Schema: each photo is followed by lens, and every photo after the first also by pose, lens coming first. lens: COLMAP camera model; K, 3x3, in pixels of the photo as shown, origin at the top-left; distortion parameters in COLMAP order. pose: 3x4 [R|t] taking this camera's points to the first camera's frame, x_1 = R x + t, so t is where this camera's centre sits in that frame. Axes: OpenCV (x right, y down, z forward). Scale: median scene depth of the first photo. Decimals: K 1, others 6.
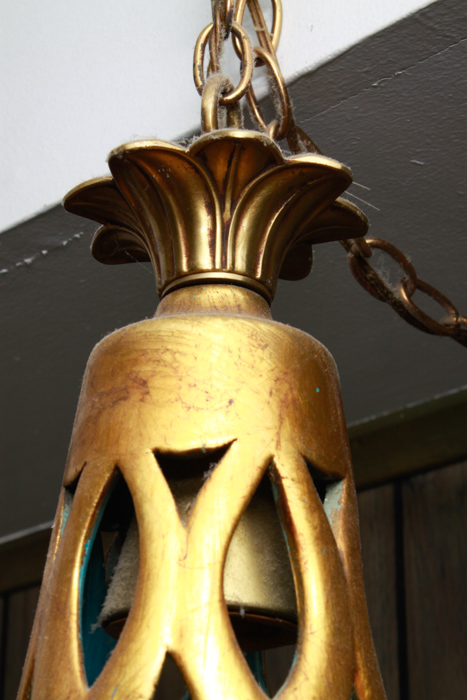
lens RADIAL K [[1656.3, 0, 229.7], [0, 1656.3, 351.9], [0, 0, 1]] dist [0.086867, 0.000000]
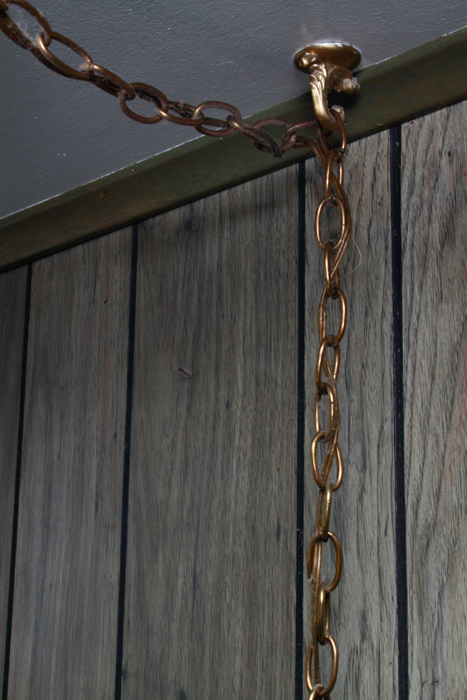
lens RADIAL K [[1332.6, 0, 236.2], [0, 1332.6, 352.8], [0, 0, 1]] dist [0.029171, 0.000000]
pose [[0.999433, 0.008199, 0.032661, 0.294715], [-0.012322, 0.991683, 0.128114, 0.088887], [-0.031339, -0.128444, 0.991222, -0.058572]]
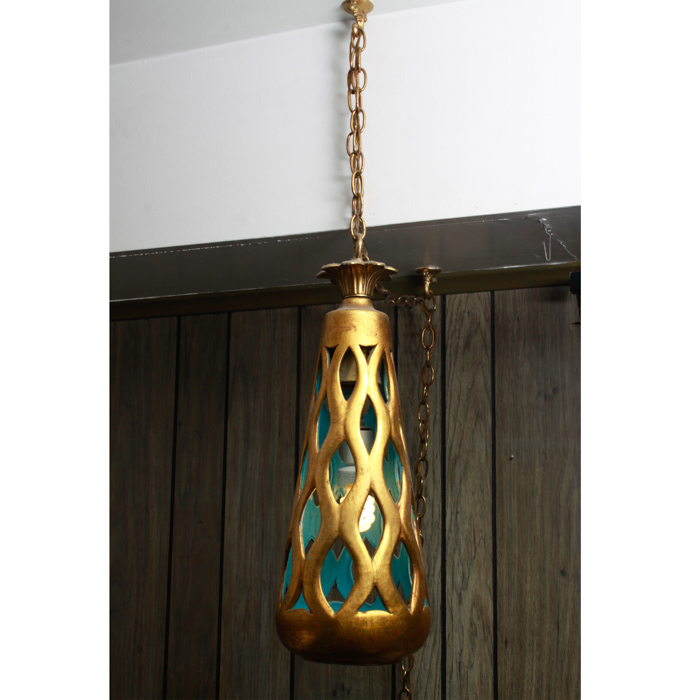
lens RADIAL K [[1089.1, 0, 354.4], [0, 1089.1, 346.4], [0, 0, 1]] dist [-0.033824, 0.000000]
pose [[0.908016, 0.071680, 0.412757, -1.146680], [-0.160472, 0.969618, 0.184634, -0.425244], [-0.386982, -0.233887, 0.891931, -1.386728]]
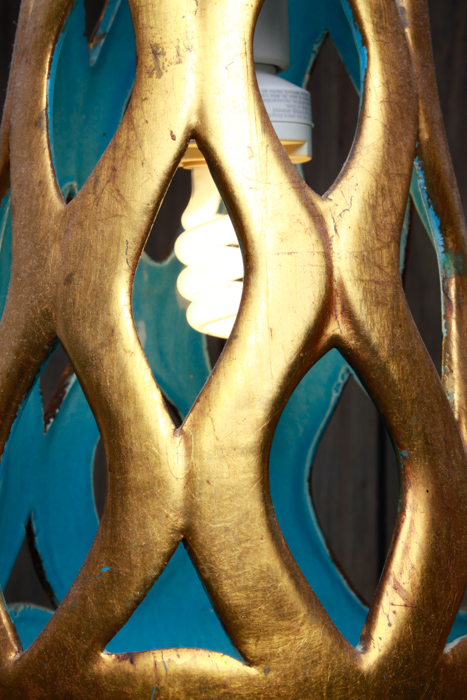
lens RADIAL K [[1656.3, 0, 229.7], [0, 1656.3, 347.2], [0, 0, 1]] dist [0.086867, 0.000000]
pose [[0.999489, -0.004843, 0.031606, -0.048009], [-0.005019, 0.952443, 0.304676, 0.195691], [-0.031578, -0.304678, 0.951932, -0.111611]]
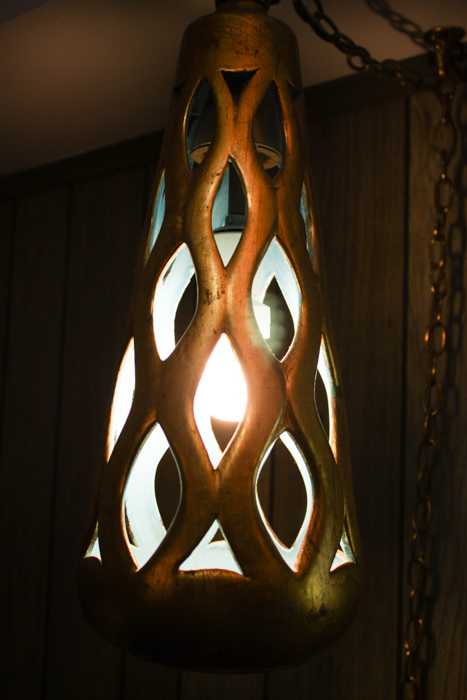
lens RADIAL K [[922.2, 0, 234.8], [0, 922.2, 350.5], [0, 0, 1]] dist [-0.042393, 0.000000]
pose [[0.992787, 0.036055, 0.114344, -0.151191], [-0.065346, 0.962329, 0.263918, 0.090749], [-0.100521, -0.269486, 0.957744, -0.277246]]
